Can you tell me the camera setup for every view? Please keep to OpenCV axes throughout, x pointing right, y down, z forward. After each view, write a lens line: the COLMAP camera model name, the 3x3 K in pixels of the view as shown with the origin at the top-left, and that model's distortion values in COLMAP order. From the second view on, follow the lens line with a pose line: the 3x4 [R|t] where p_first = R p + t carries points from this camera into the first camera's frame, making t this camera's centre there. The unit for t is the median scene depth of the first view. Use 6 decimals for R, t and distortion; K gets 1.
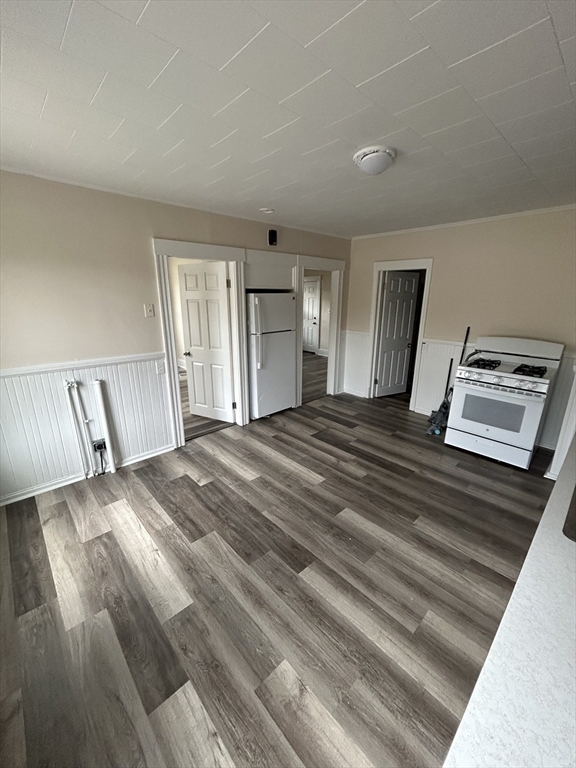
lens RADIAL K [[313.1, 0, 287.5], [0, 313.1, 385.2], [0, 0, 1]] dist [-0.002226, -0.000206]
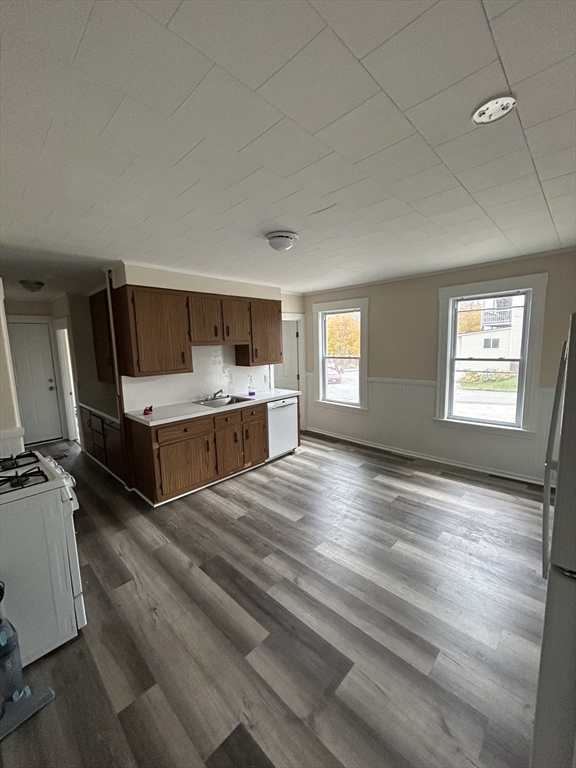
lens RADIAL K [[313.1, 0, 294.7], [0, 313.1, 382.8], [0, 0, 1]] dist [-0.002226, -0.000206]
pose [[-0.997228, 0.032313, -0.067019, 0.208852], [0.003049, 0.917759, 0.397125, -0.444327], [0.074339, 0.395820, -0.915314, 1.541377]]
